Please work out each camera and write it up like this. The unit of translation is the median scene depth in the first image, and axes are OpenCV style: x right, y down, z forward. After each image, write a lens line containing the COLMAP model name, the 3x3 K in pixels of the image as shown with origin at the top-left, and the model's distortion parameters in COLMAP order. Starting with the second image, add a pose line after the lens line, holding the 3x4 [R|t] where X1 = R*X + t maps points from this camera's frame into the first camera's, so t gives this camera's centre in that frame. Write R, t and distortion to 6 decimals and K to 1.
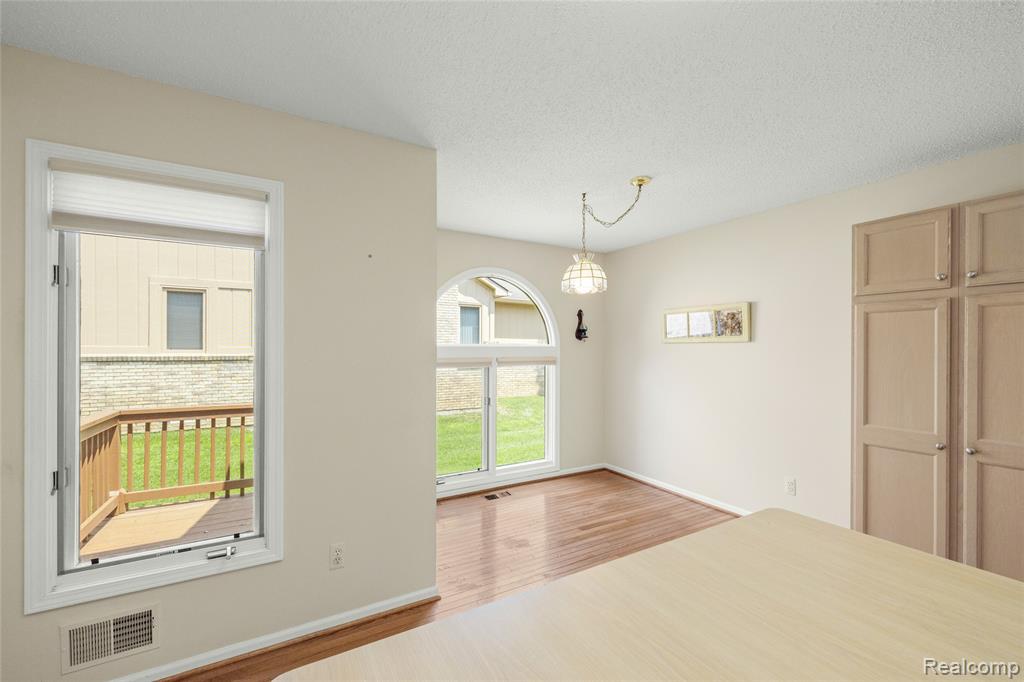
lens RADIAL K [[429.1, 0, 511.1], [0, 429.1, 351.1], [0, 0, 1]] dist [0.000141, 0.000167]
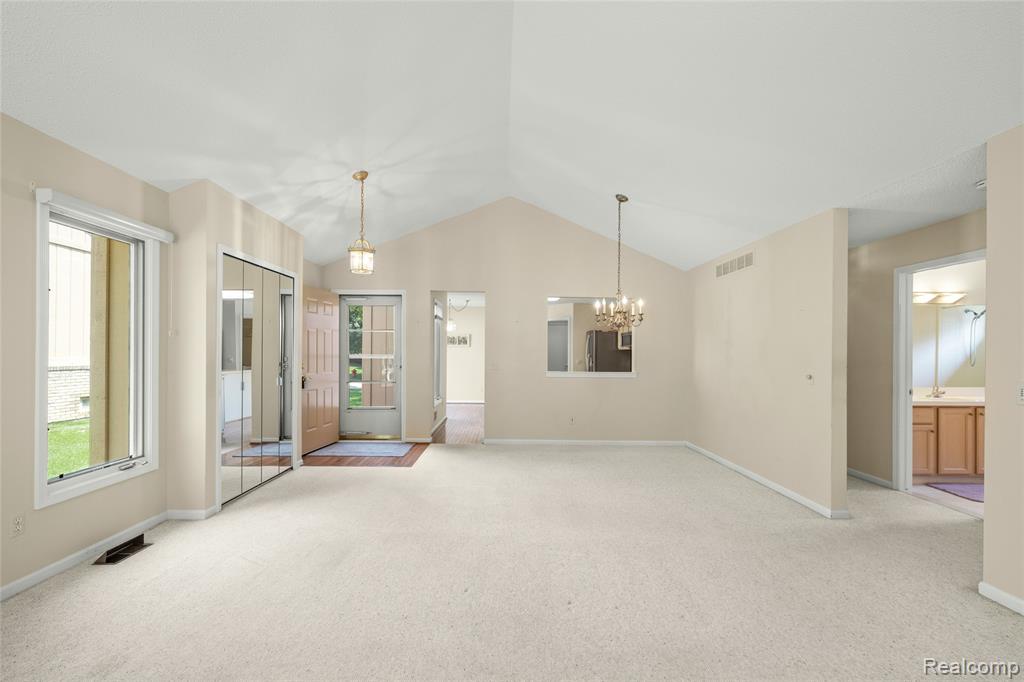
lens RADIAL K [[429.1, 0, 511.1], [0, 429.1, 351.1], [0, 0, 1]] dist [0.000141, 0.000167]
pose [[0.484889, 0.006283, 0.874553, -2.080868], [0.000281, 0.999973, -0.007340, 0.033981], [-0.874576, 0.003805, 0.484874, -0.809896]]
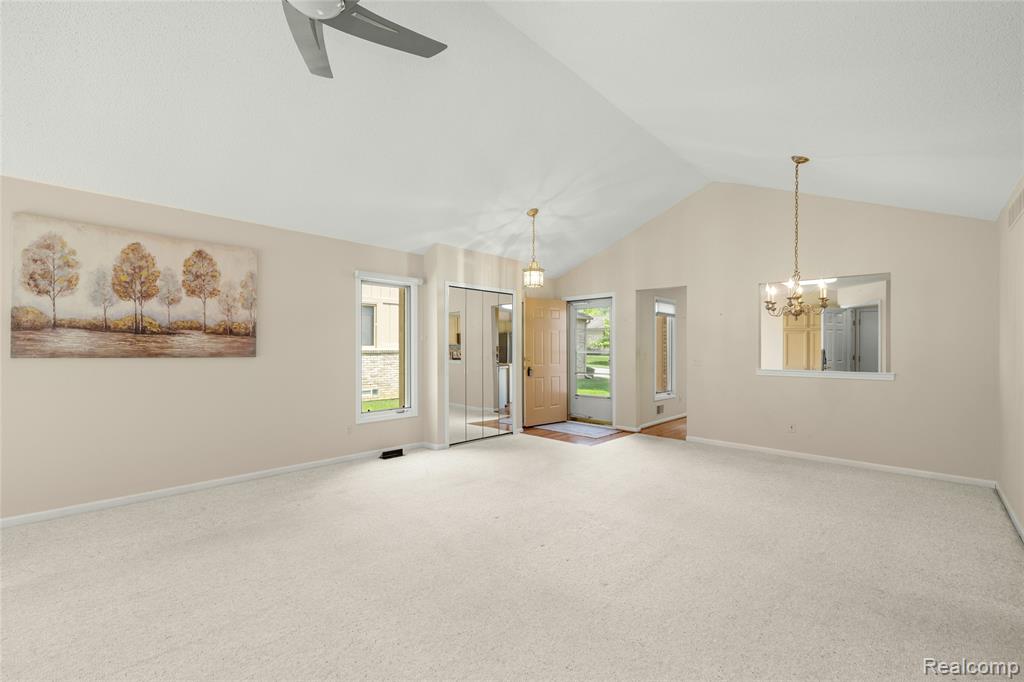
lens RADIAL K [[433.7, 0, 511.4], [0, 433.7, 350.0], [0, 0, 1]] dist [0.002698, 0.000300]
pose [[0.960067, -0.000320, 0.279770, -1.759817], [0.000994, 0.999997, -0.002269, 0.038295], [-0.279769, 0.002456, 0.960064, -1.345824]]
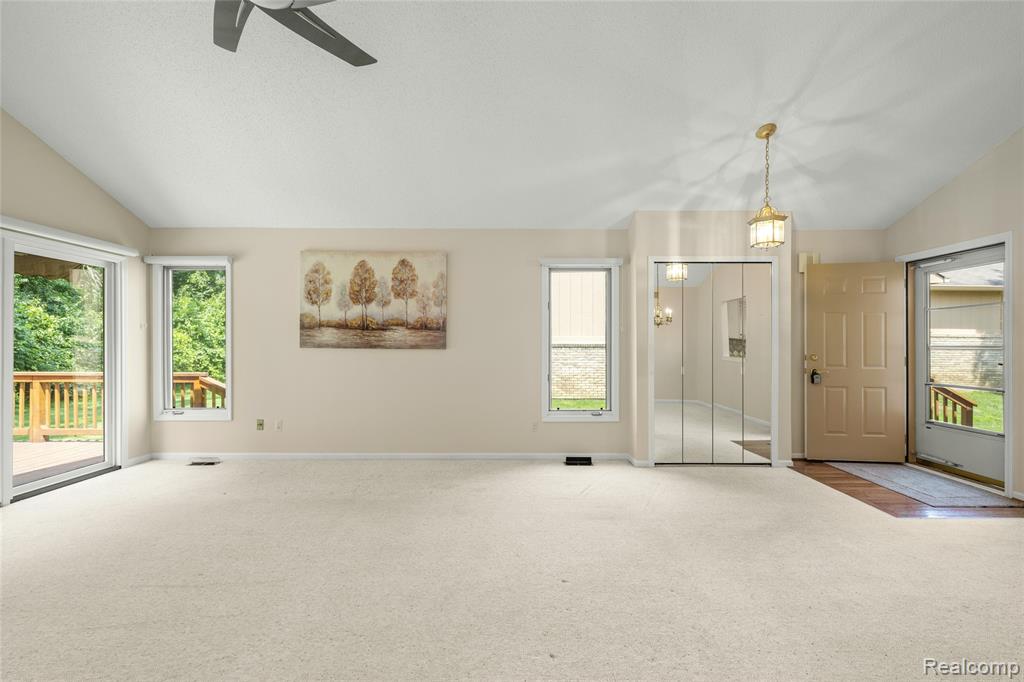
lens RADIAL K [[432.5, 0, 511.0], [0, 432.5, 343.3], [0, 0, 1]] dist [0.001967, 0.000121]
pose [[0.868388, 0.001813, -0.495882, -1.267230], [-0.003951, 0.999987, -0.003263, 0.039847], [0.495869, 0.004793, 0.868384, -1.043245]]
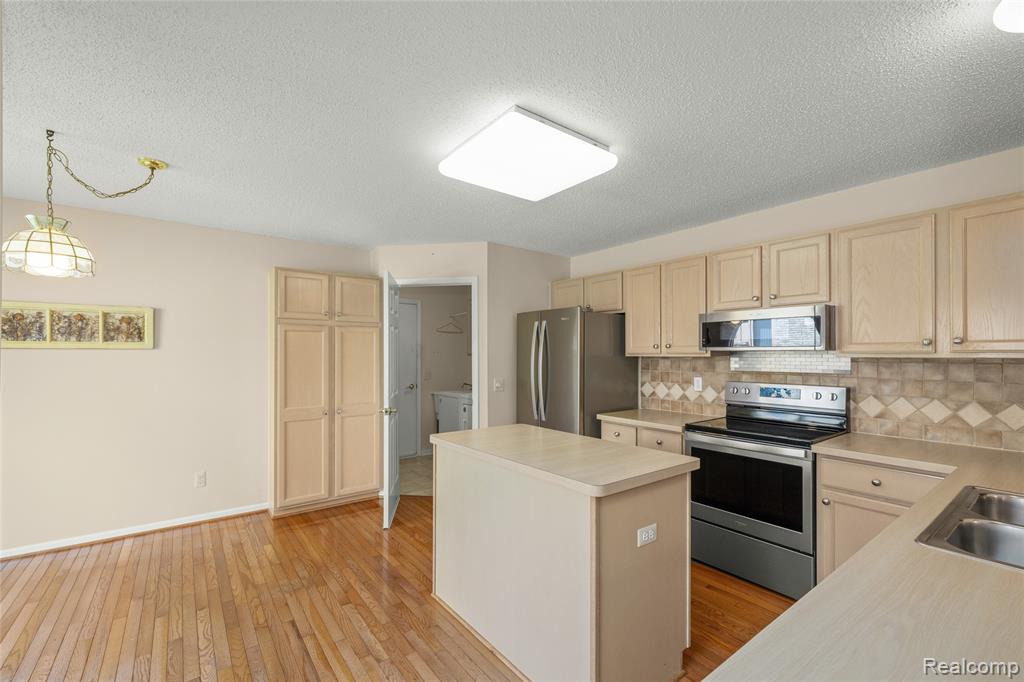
lens RADIAL K [[434.6, 0, 514.6], [0, 434.6, 351.1], [0, 0, 1]] dist [0.001203, 0.000090]
pose [[-0.128993, 0.005340, 0.991631, -0.537453], [0.008629, 0.999954, -0.004263, -0.005431], [-0.991608, 0.008007, -0.129033, 0.315212]]
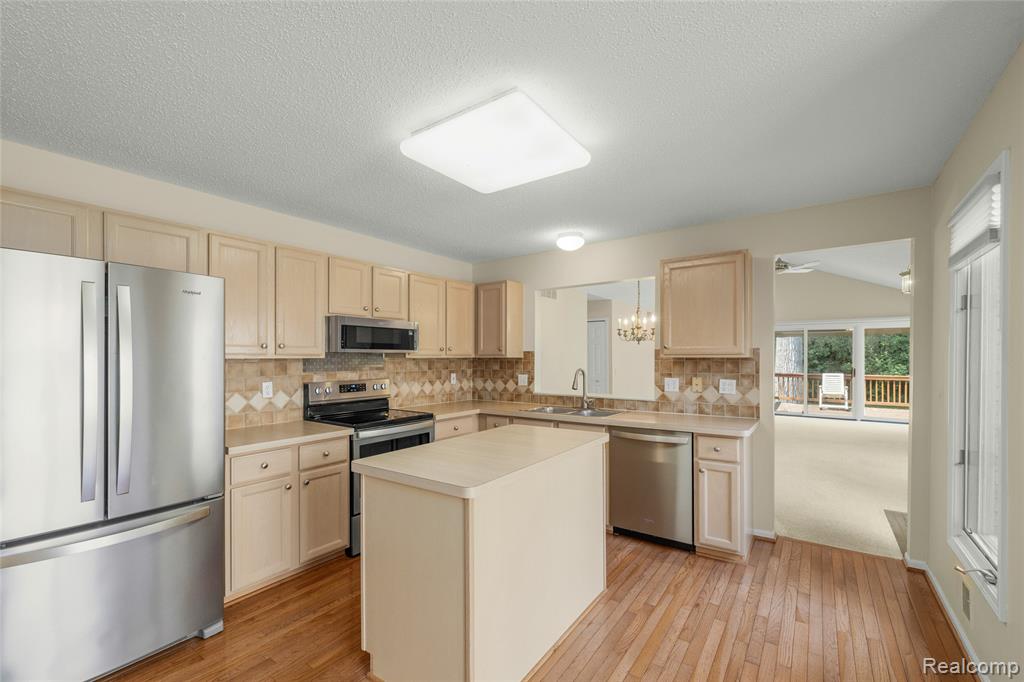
lens RADIAL K [[433.7, 0, 511.4], [0, 433.7, 350.0], [0, 0, 1]] dist [0.002698, 0.000300]
pose [[-0.909619, -0.007677, -0.415372, 0.358699], [-0.005427, 0.999964, -0.006597, -0.007374], [0.415407, -0.003747, -0.909628, 0.790764]]
